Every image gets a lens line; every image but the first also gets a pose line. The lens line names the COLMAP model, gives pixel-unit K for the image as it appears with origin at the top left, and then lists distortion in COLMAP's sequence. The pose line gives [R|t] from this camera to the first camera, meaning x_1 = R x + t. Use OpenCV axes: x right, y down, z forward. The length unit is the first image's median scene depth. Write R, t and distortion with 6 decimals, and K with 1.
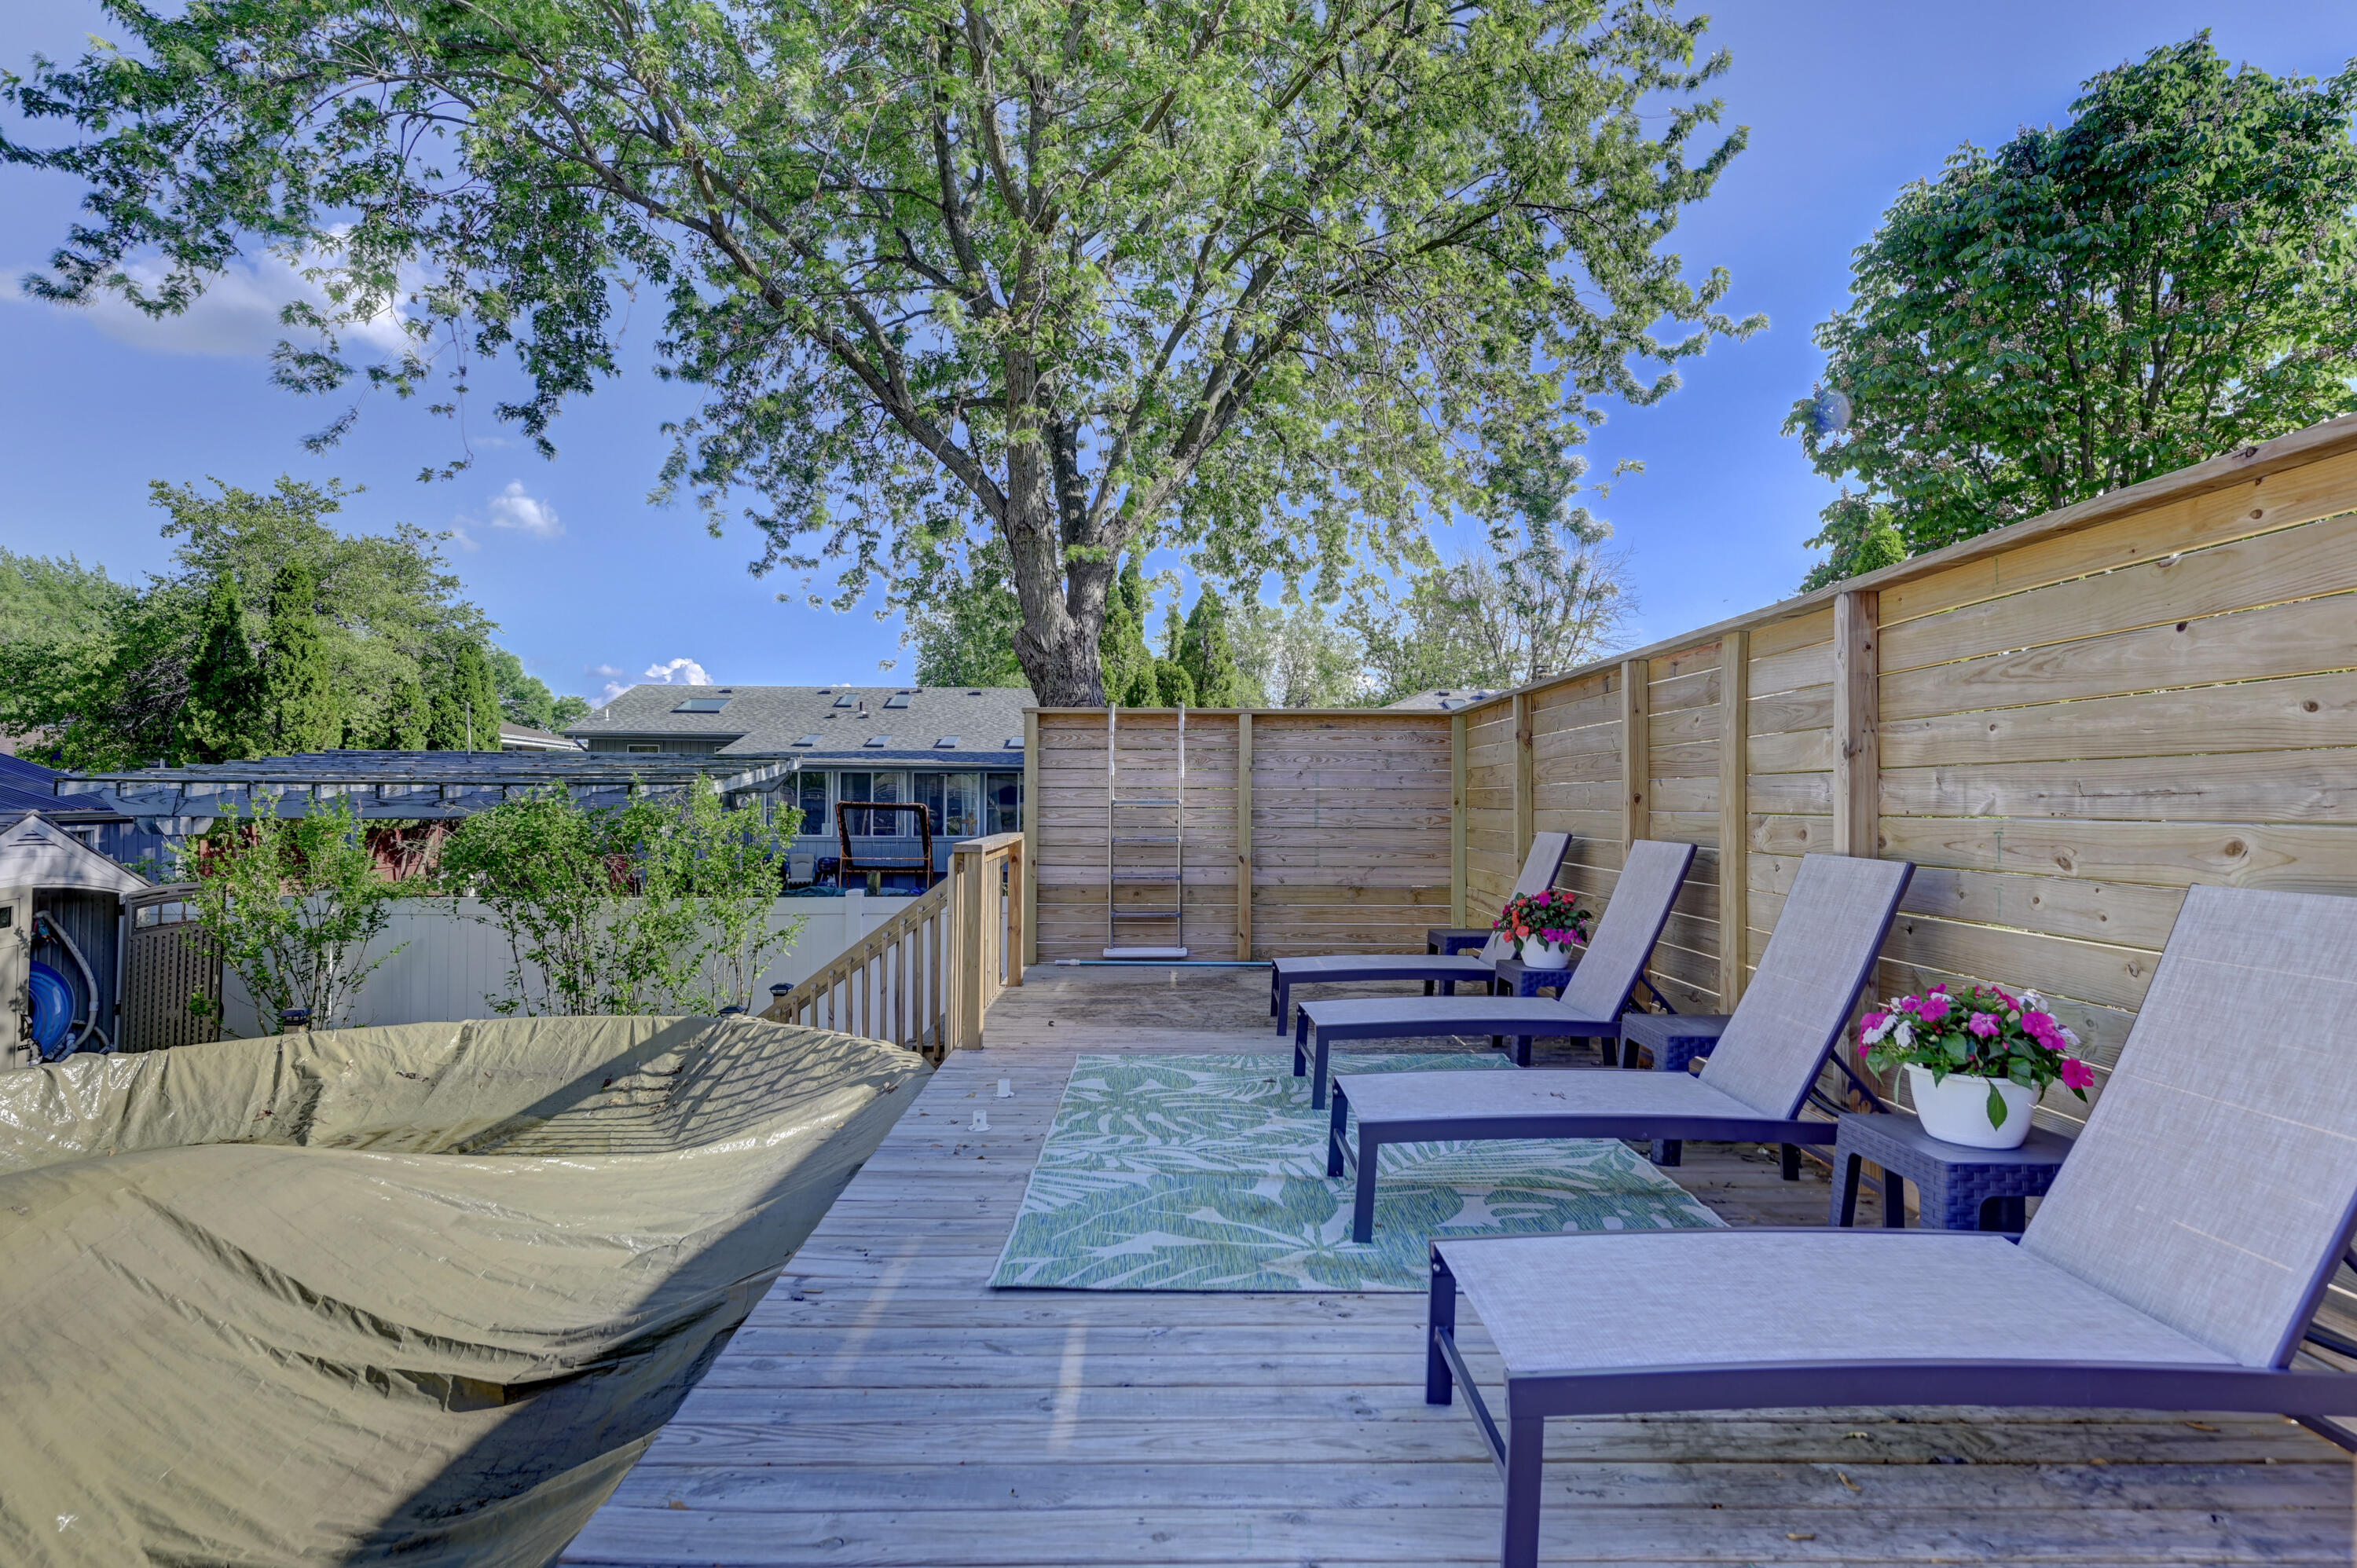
lens RADIAL K [[1186.9, 0, 1191.2], [0, 1186.9, 785.3], [0, 0, 1]] dist [0.019971, -0.002599]
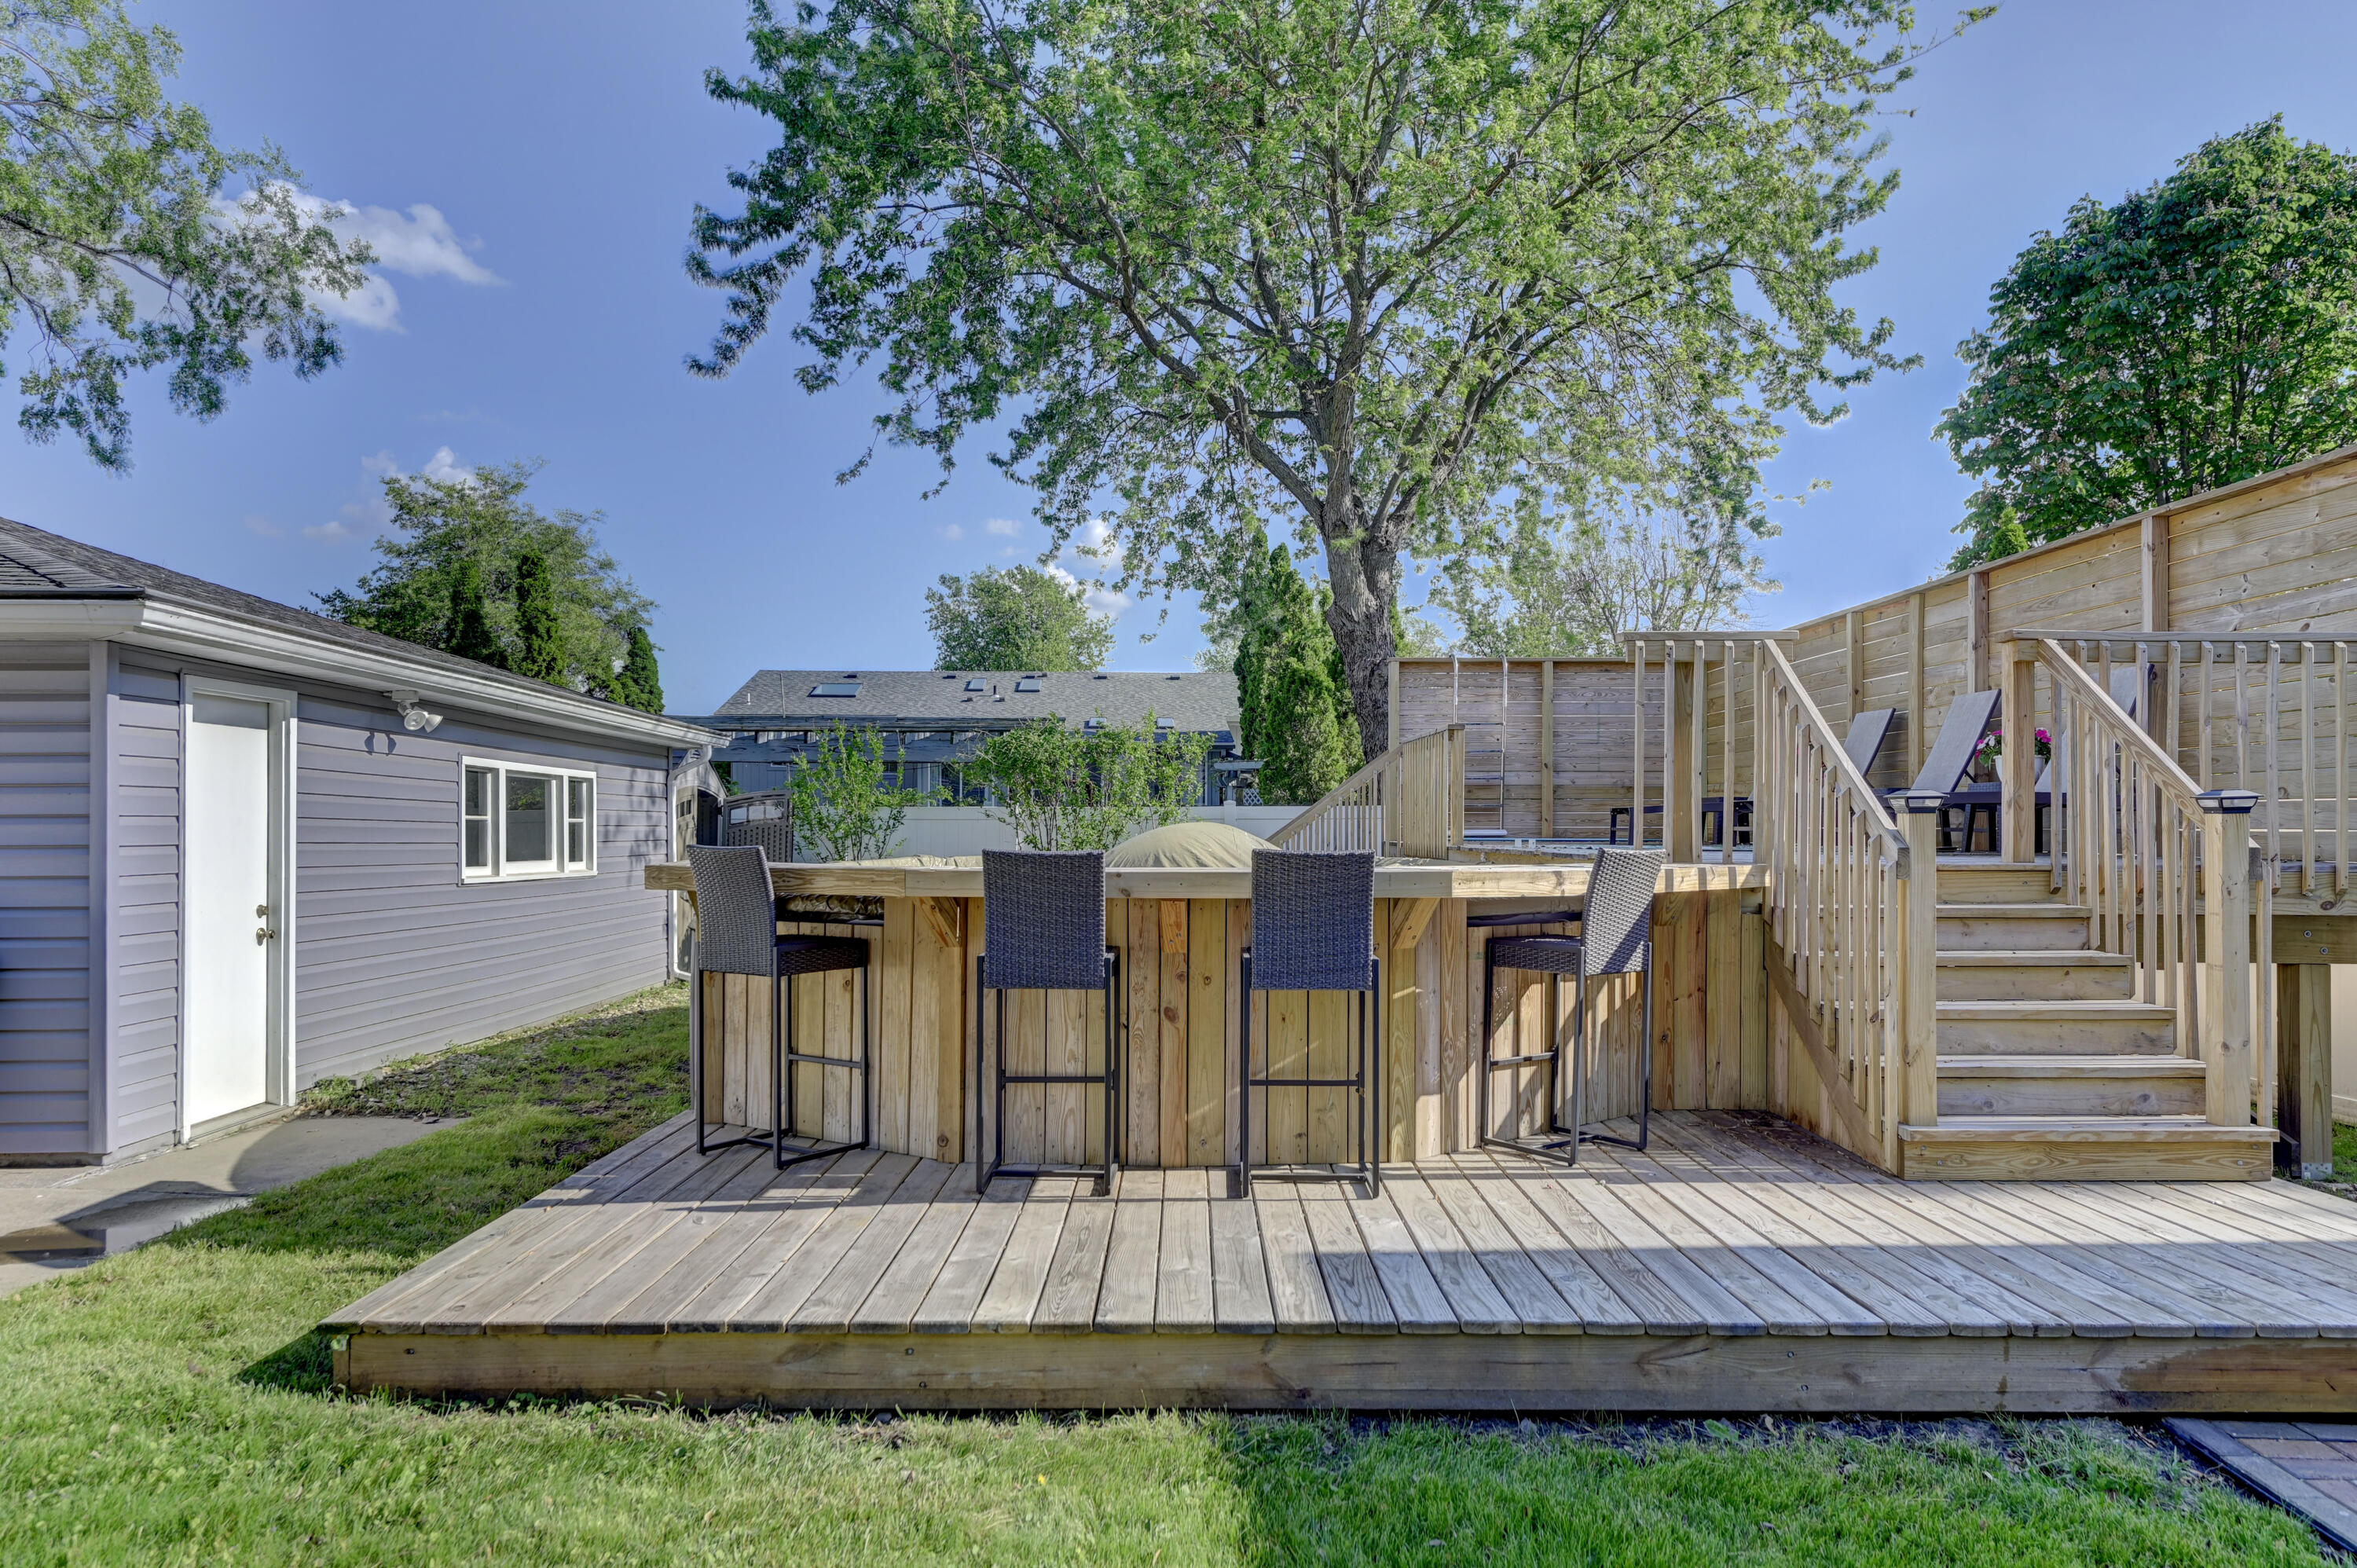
lens RADIAL K [[1470.0, 0, 1170.9], [0, 1470.0, 836.6], [0, 0, 1]] dist [0.017667, -0.000899]
pose [[0.999962, -0.003591, -0.008003, -0.282077], [0.003728, 0.999846, 0.017178, 0.083778], [0.007940, -0.017207, 0.999820, -0.540017]]
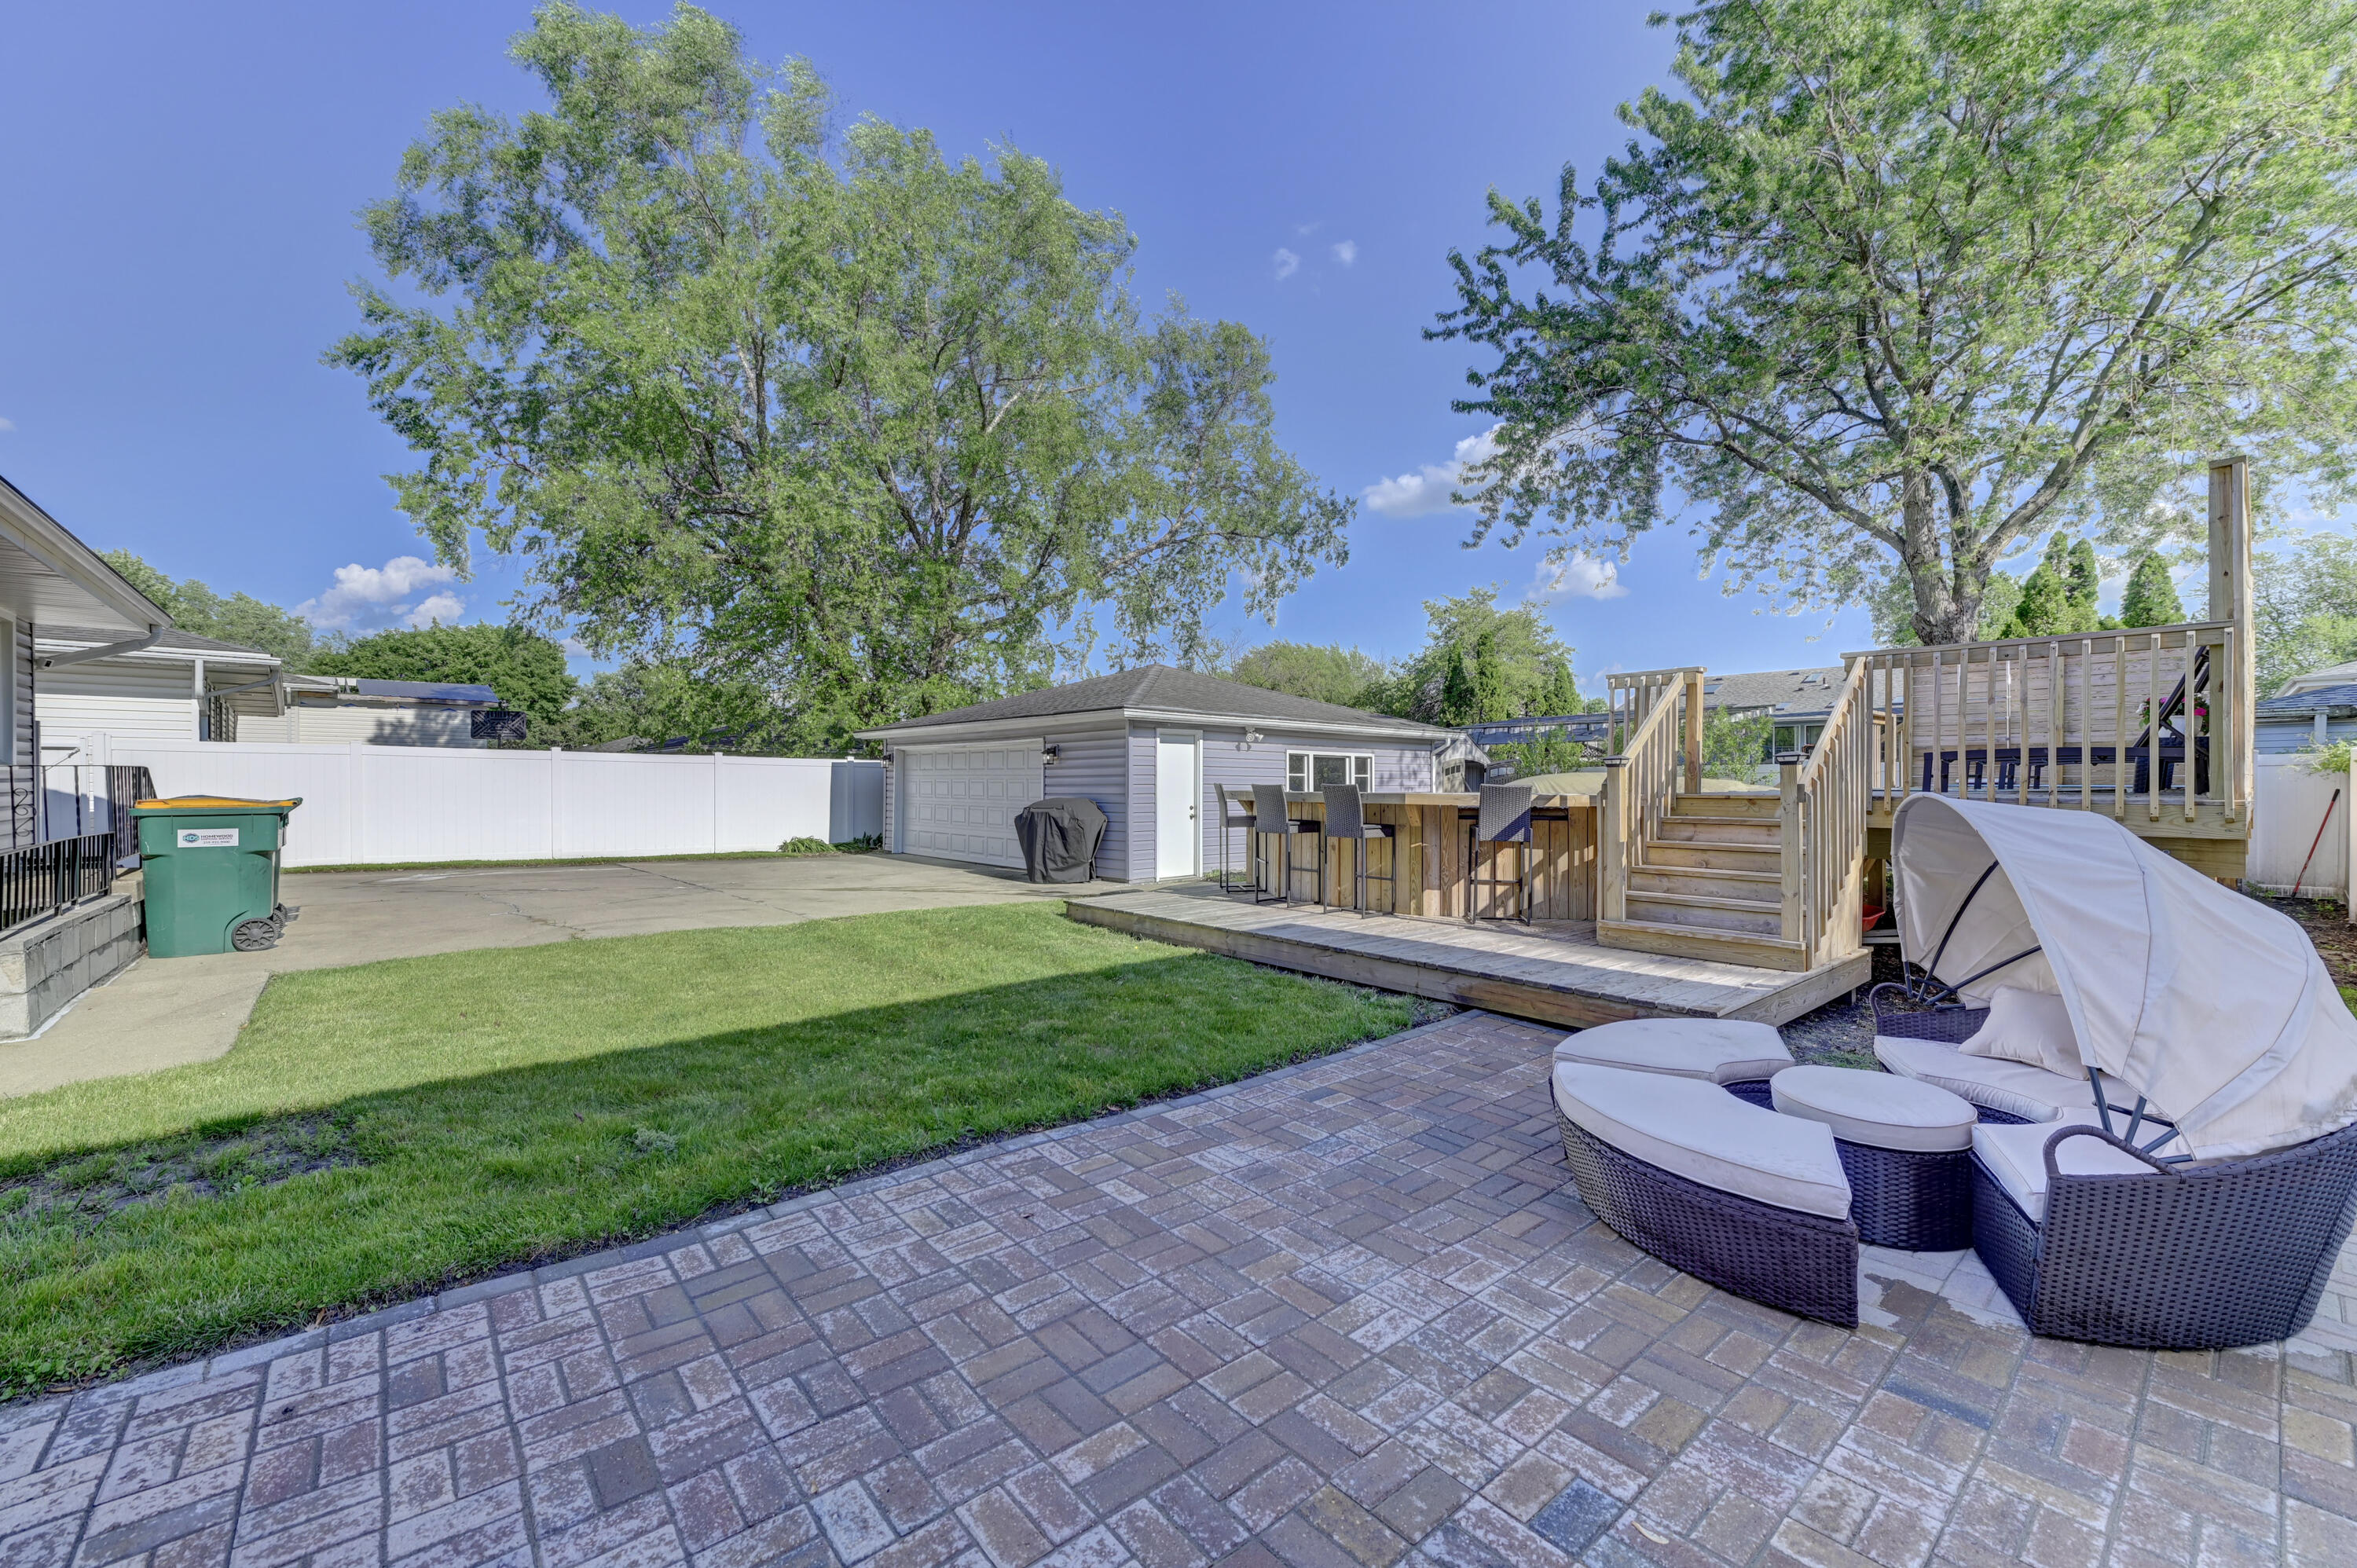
lens RADIAL K [[942.7, 0, 1188.1], [0, 942.7, 778.2], [0, 0, 1]] dist [0.002396, 0.000024]
pose [[0.645225, -0.007701, -0.763954, 0.218742], [0.012526, 0.999921, 0.000500, 0.088843], [0.763890, -0.009892, 0.645271, -0.665072]]
